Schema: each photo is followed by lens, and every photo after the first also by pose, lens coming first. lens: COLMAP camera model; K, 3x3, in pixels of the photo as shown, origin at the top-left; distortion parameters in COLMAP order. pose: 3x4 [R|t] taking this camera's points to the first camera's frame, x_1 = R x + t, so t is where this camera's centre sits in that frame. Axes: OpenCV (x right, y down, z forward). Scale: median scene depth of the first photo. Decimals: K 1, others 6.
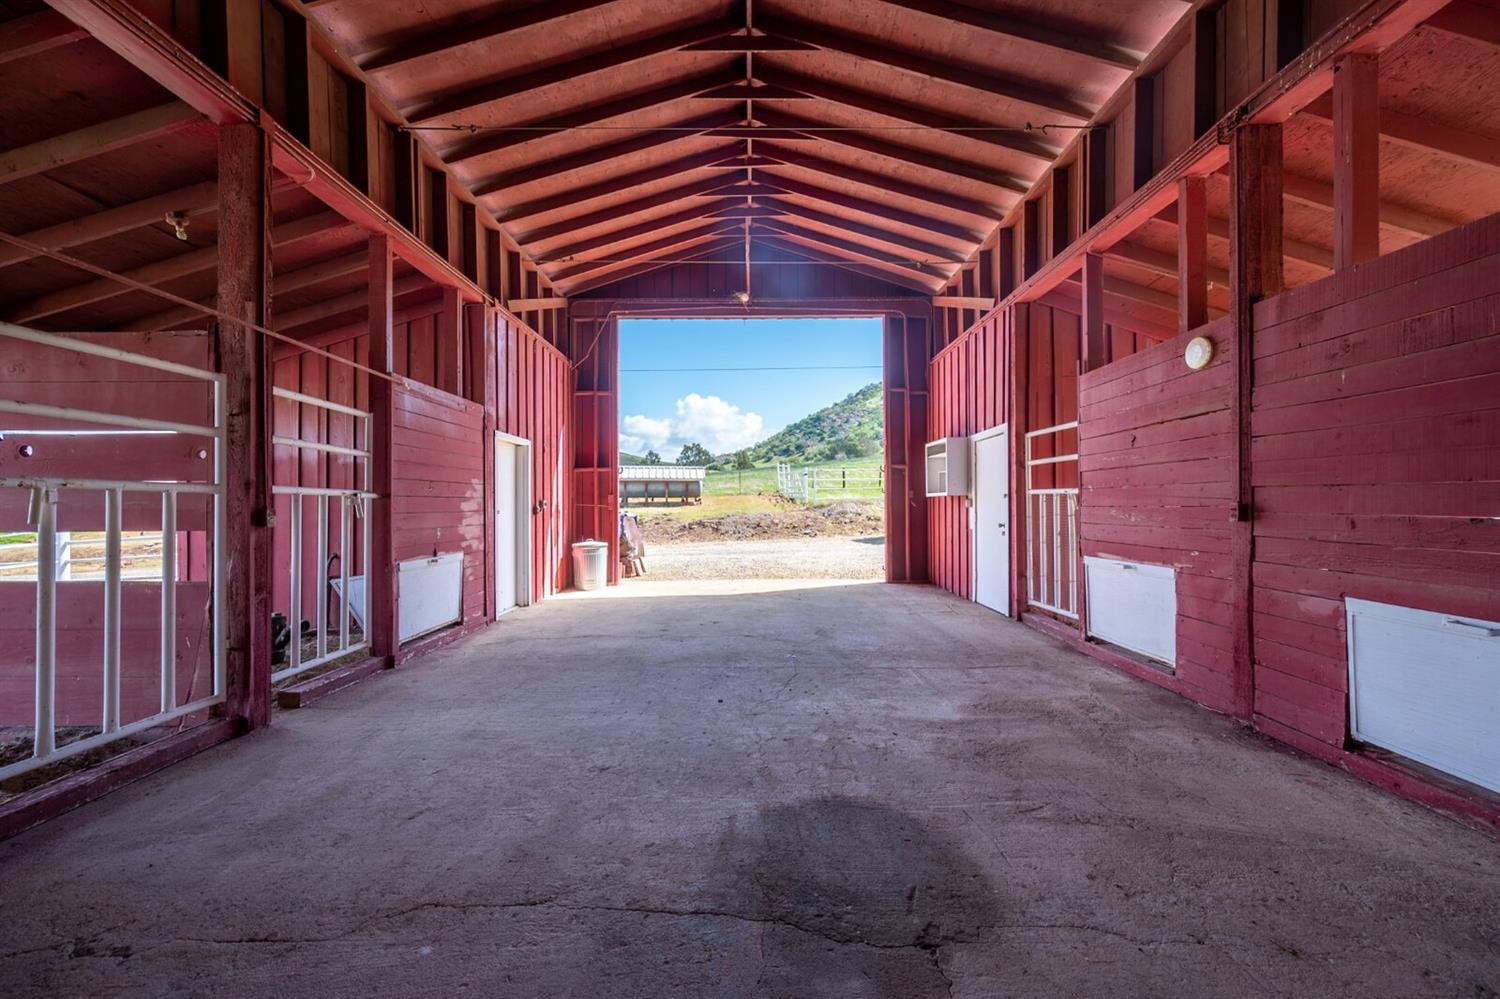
lens RADIAL K [[593.9, 0, 751.2], [0, 593.9, 499.7], [0, 0, 1]] dist [0.001324, 0.000009]
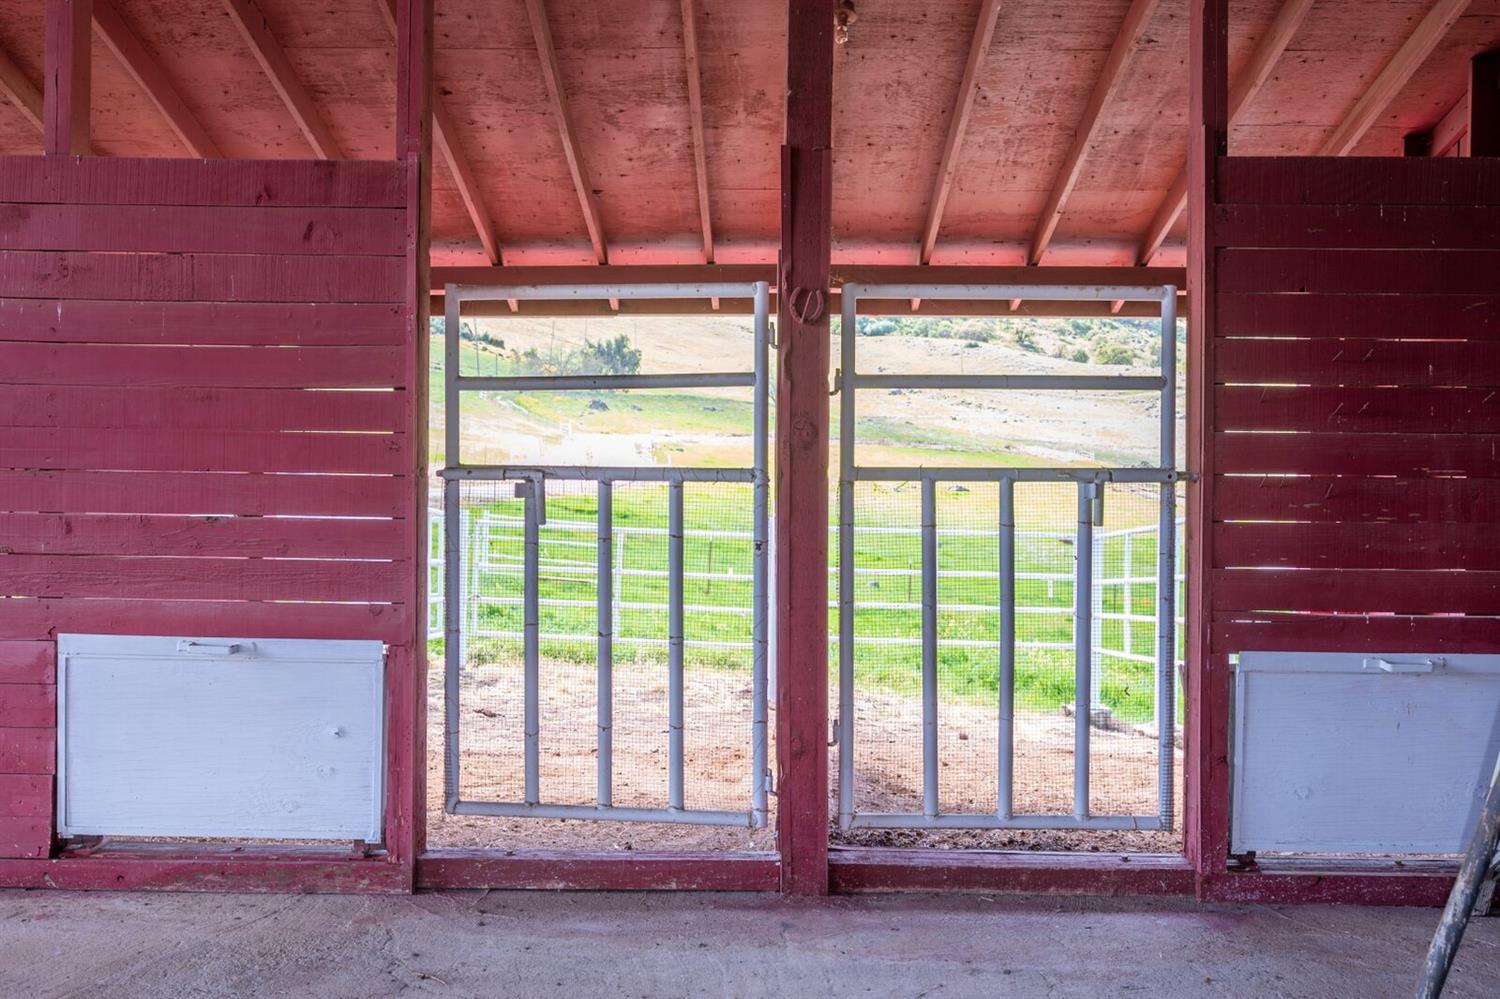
lens RADIAL K [[1294.6, 0, 749.7], [0, 1294.6, 500.5], [0, 0, 1]] dist [-0.003937, -0.002908]
pose [[0.030945, -0.000244, 0.999521, -0.474889], [-0.013870, 0.999904, 0.000674, -0.001915], [-0.999425, -0.013884, 0.030939, 0.163178]]
